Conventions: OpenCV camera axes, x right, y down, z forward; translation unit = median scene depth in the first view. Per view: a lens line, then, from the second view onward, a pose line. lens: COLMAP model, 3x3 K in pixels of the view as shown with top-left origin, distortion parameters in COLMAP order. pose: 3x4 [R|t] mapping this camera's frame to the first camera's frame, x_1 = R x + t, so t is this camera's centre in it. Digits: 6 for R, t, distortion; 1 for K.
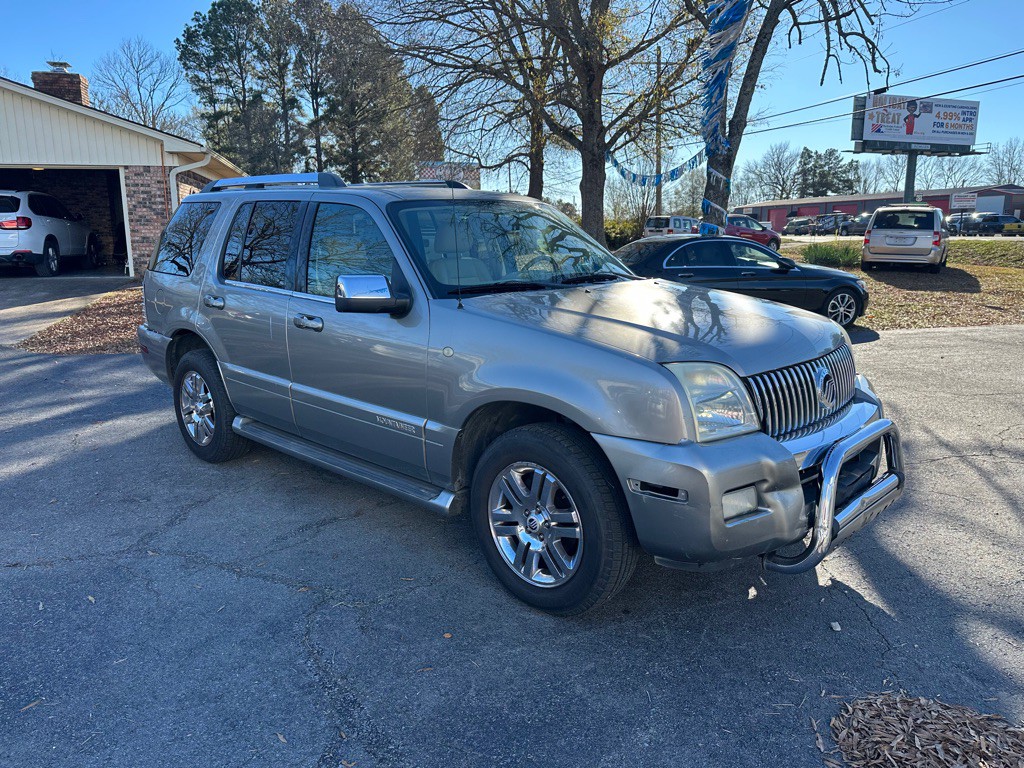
lens RADIAL K [[718.0, 0, 511.8], [0, 718.0, 378.1], [0, 0, 1]] dist [0.059942, -0.066054]
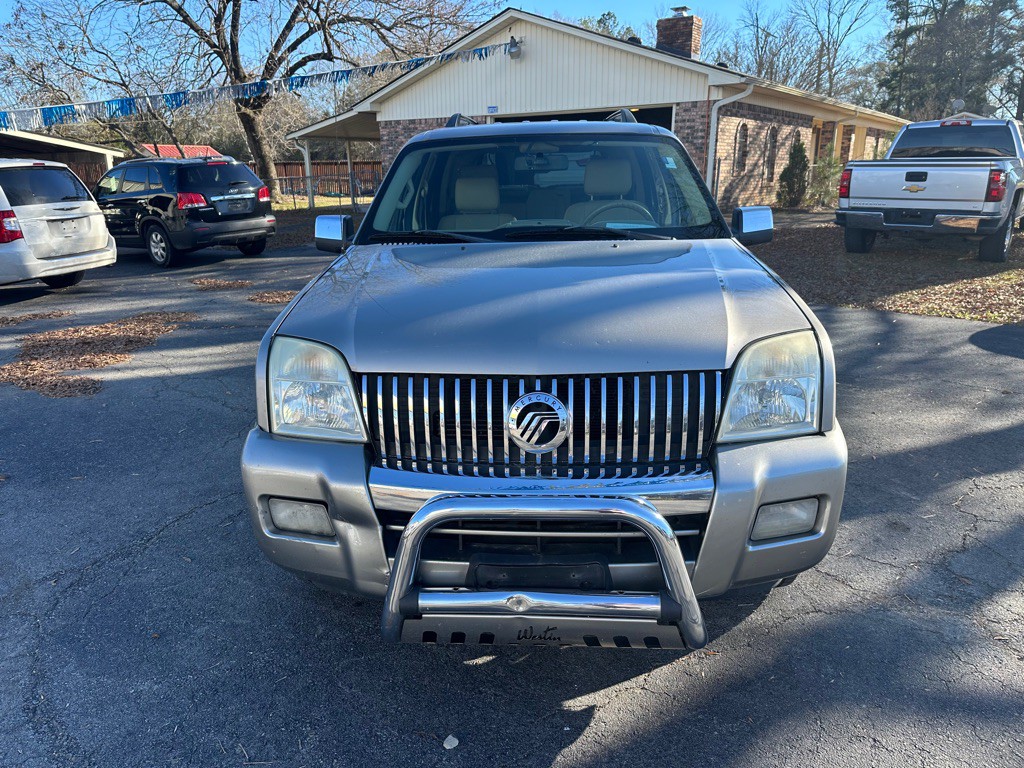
lens RADIAL K [[734.6, 0, 504.5], [0, 734.6, 378.3], [0, 0, 1]] dist [0.003868, -0.003181]
pose [[0.636324, 0.208467, -0.742720, 0.186427], [-0.143807, 0.977973, 0.151292, -0.024467], [0.757899, 0.010537, 0.652287, 0.112057]]
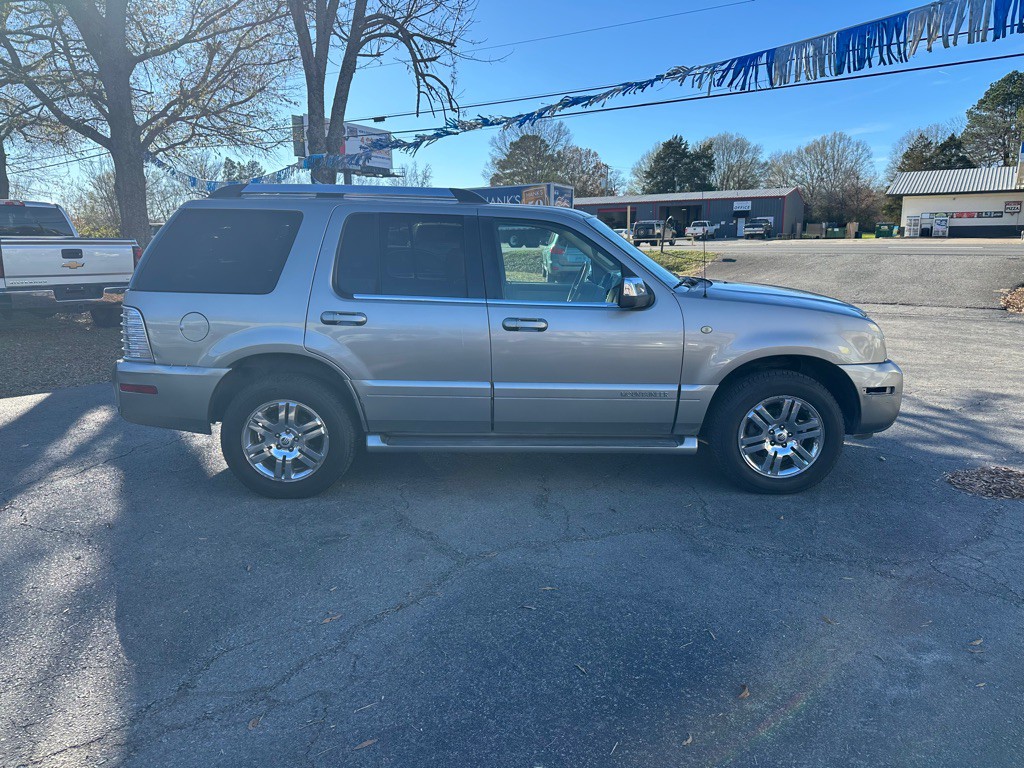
lens RADIAL K [[698.8, 0, 513.0], [0, 698.8, 397.8], [0, 0, 1]] dist [0.056596, -0.069163]
pose [[0.737125, -0.150342, 0.658820, -0.276416], [0.137028, 0.987937, 0.072132, -0.012263], [-0.661717, 0.037107, 0.748835, 0.055310]]
